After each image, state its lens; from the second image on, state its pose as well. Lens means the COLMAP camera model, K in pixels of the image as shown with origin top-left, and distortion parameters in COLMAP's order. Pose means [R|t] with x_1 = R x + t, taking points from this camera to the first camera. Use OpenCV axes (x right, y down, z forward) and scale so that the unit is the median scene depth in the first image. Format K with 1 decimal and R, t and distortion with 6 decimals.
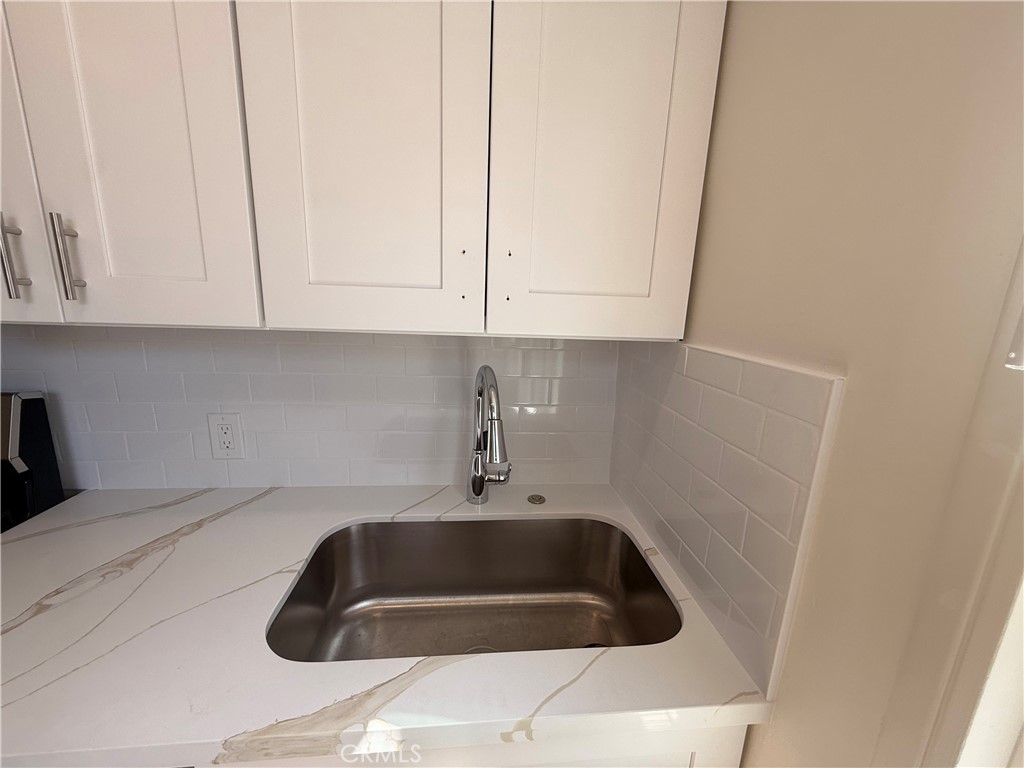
lens RADIAL K [[408.6, 0, 509.6], [0, 408.6, 383.7], [0, 0, 1]] dist [0.002734, -0.000070]
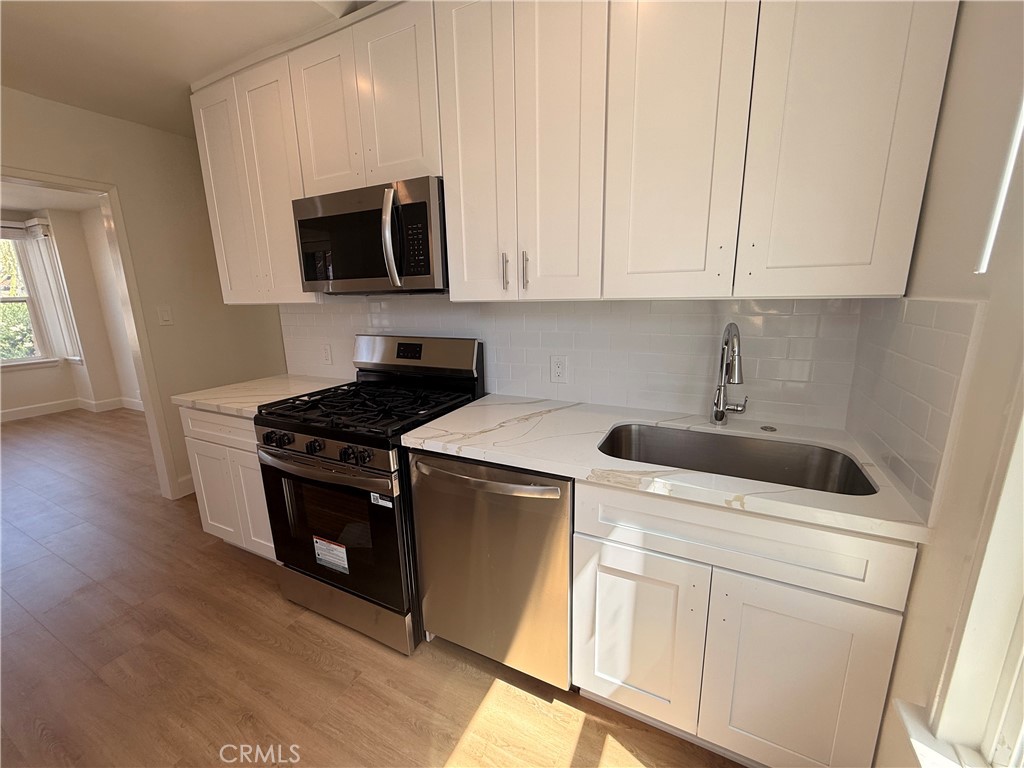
lens RADIAL K [[408.6, 0, 509.6], [0, 408.6, 383.7], [0, 0, 1]] dist [0.002734, -0.000070]
pose [[0.844290, 0.063772, -0.532078, 0.063990], [-0.062281, 0.997843, 0.020771, 0.195158], [0.532255, 0.015601, 0.846440, -0.667010]]
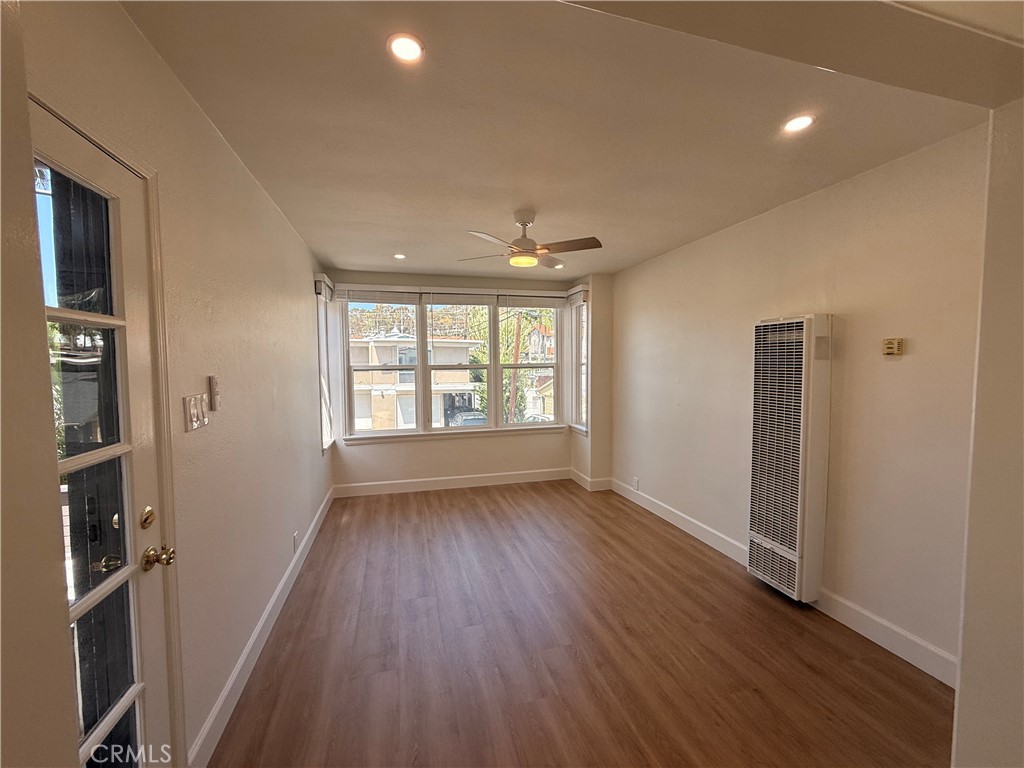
lens RADIAL K [[408.6, 0, 509.6], [0, 408.6, 383.7], [0, 0, 1]] dist [0.002734, -0.000070]
pose [[0.177632, 0.013283, -0.984007, -3.102742], [-0.193239, 0.980913, -0.021642, 0.065005], [0.964938, 0.193993, 0.176808, -1.006174]]
